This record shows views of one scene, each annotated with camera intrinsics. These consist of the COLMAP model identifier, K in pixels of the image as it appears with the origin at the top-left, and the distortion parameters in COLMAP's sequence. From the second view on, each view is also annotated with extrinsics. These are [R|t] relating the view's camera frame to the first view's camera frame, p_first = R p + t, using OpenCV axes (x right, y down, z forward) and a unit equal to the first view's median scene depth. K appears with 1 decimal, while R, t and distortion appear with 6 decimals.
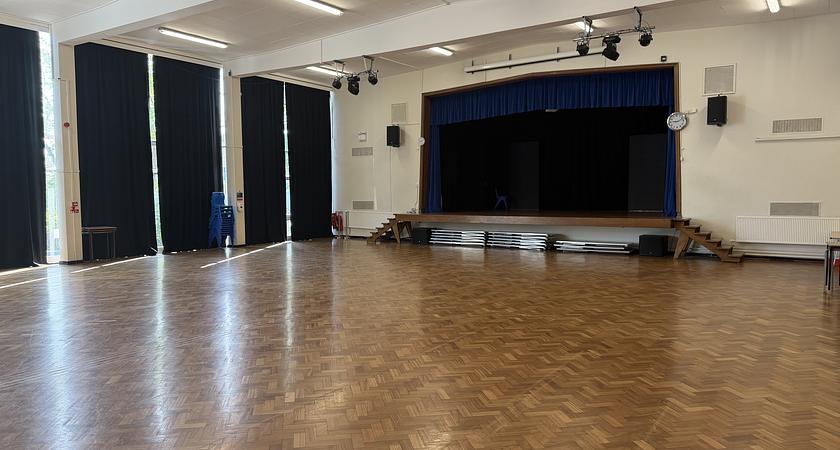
lens RADIAL K [[582.7, 0, 420.0], [0, 582.7, 225.0], [0, 0, 1]] dist [0.141377, -0.219386]
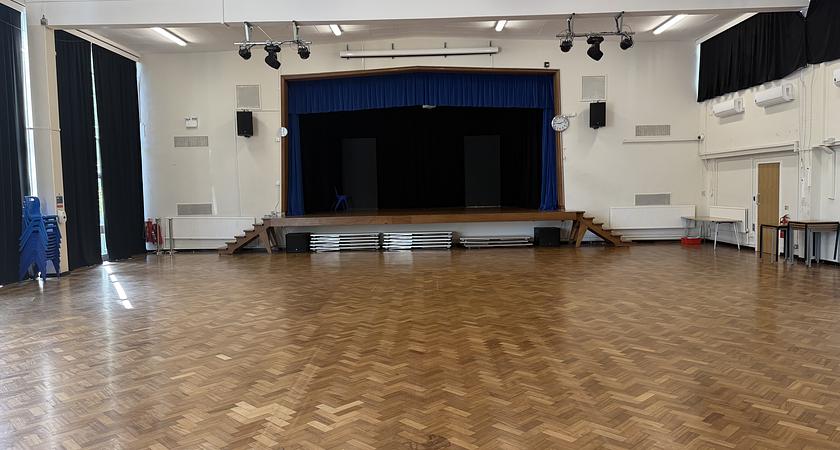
lens RADIAL K [[582.7, 0, 420.0], [0, 582.7, 225.0], [0, 0, 1]] dist [0.141377, -0.219386]
pose [[0.839740, -0.046872, 0.540962, -0.329833], [0.047740, 0.998782, 0.012434, -0.010015], [-0.540886, 0.015384, 0.840955, 0.190826]]
